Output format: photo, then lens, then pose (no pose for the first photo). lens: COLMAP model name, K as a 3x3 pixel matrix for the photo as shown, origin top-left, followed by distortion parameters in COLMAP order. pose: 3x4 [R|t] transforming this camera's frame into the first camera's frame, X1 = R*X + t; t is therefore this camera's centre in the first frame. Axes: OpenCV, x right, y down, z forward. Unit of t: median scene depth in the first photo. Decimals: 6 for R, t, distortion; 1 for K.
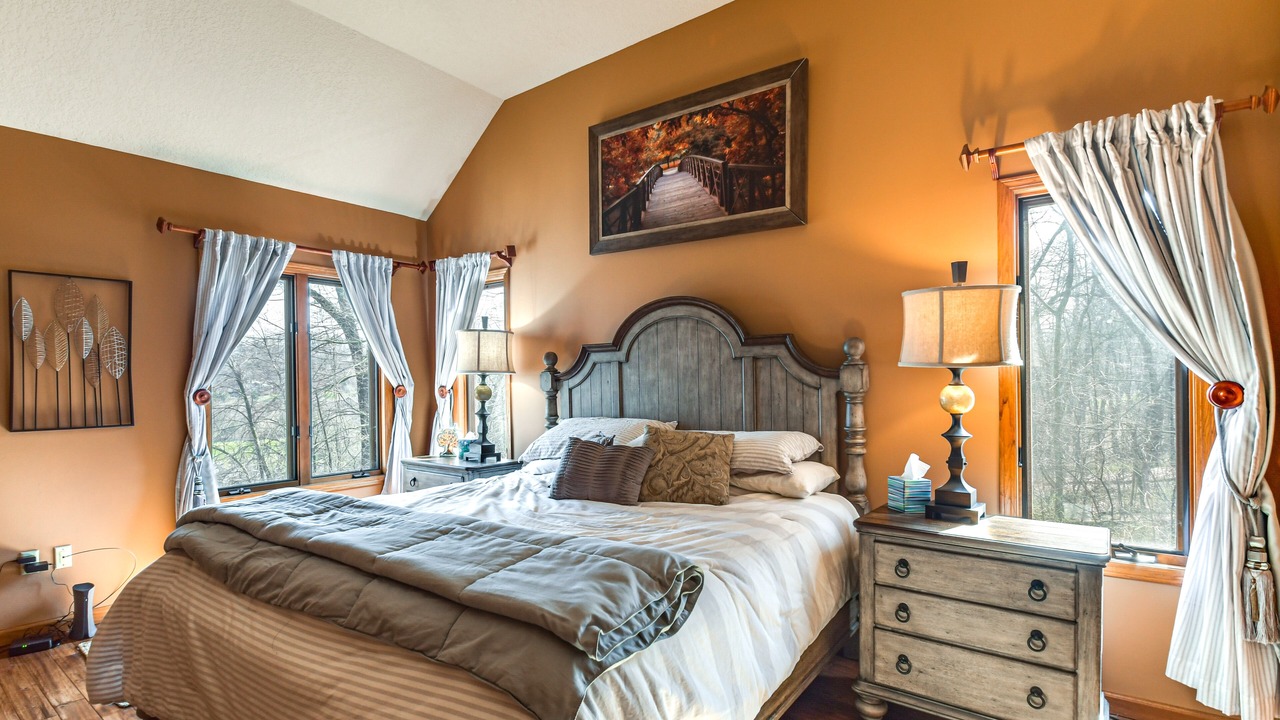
lens RADIAL K [[558.2, 0, 633.0], [0, 558.2, 377.9], [0, 0, 1]] dist [0.001422, -0.017134]
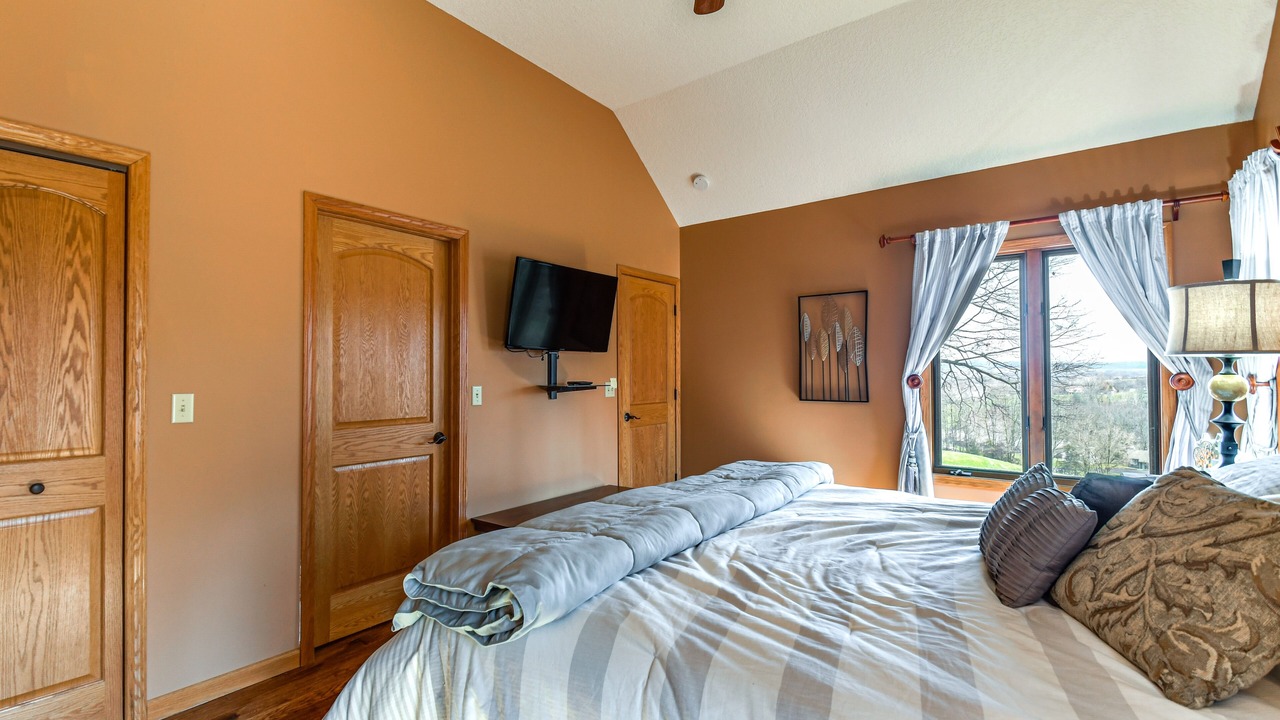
lens RADIAL K [[547.7, 0, 640.0], [0, 547.7, 360.0], [0, 0, 1]] dist [0.000470, -0.000079]
pose [[0.067993, -0.013072, -0.997600, 0.331322], [0.009241, 0.999880, -0.012472, -0.001169], [0.997643, -0.008371, 0.068106, 0.392826]]
